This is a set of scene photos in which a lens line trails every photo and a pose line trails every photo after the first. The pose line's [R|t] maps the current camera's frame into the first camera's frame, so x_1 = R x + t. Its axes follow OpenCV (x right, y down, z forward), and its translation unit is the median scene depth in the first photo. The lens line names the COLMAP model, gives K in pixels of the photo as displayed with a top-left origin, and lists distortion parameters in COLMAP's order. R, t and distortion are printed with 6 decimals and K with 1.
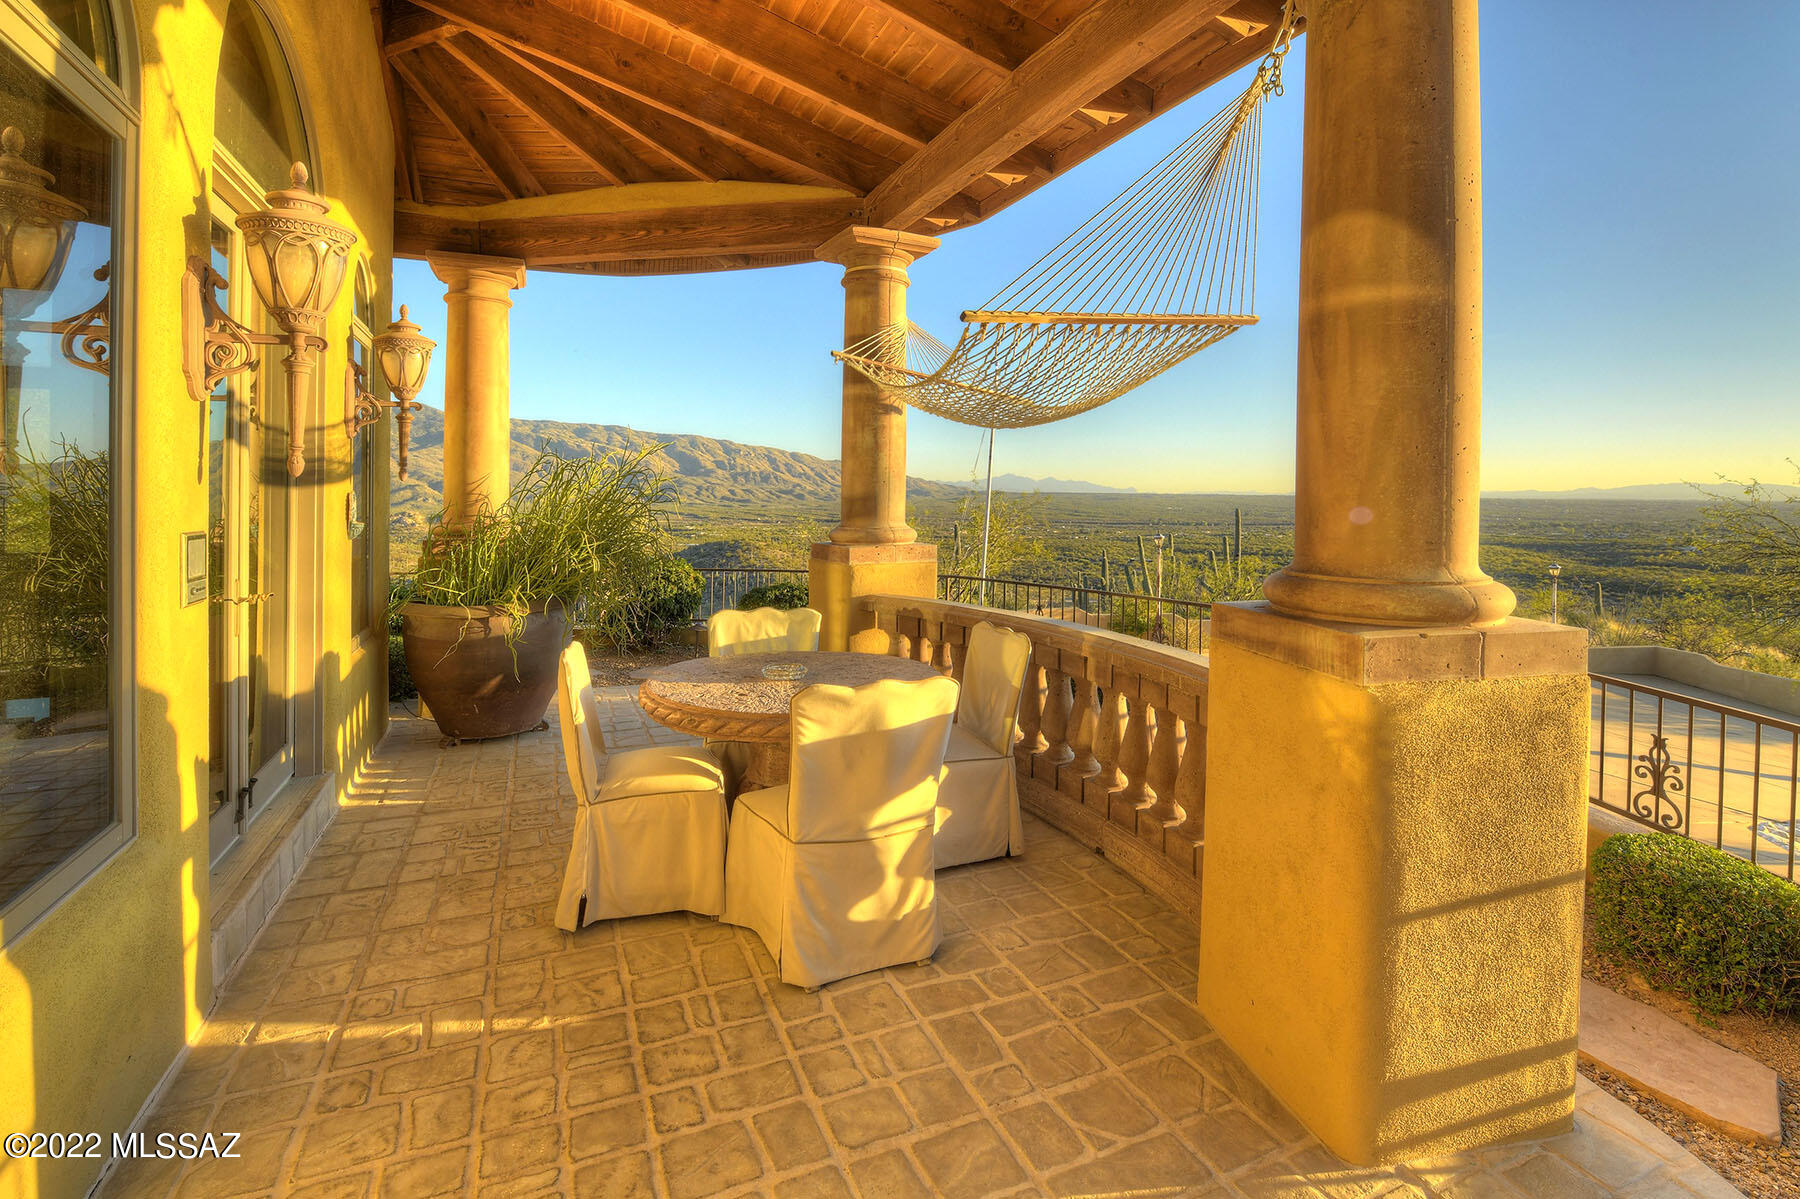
lens RADIAL K [[707.5, 0, 1034.9], [0, 707.5, 512.9], [0, 0, 1]] dist [-0.002769, -0.000618]
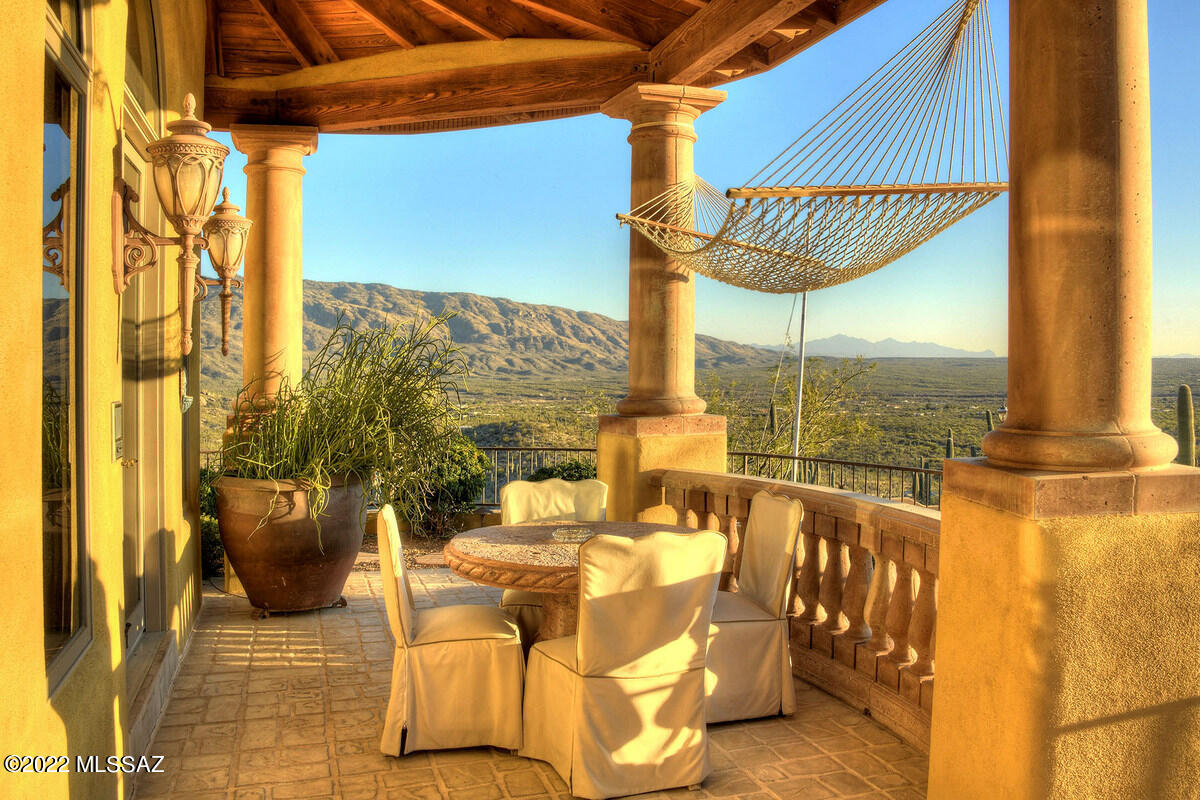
lens RADIAL K [[967.6, 0, 600.0], [0, 967.6, 400.0], [0, 0, 1]] dist [-0.073473, 0.000206]
pose [[0.952303, -0.001410, -0.305151, 0.110109], [0.005548, 0.999904, 0.012694, 0.008172], [0.305104, -0.013781, 0.952219, -0.316964]]
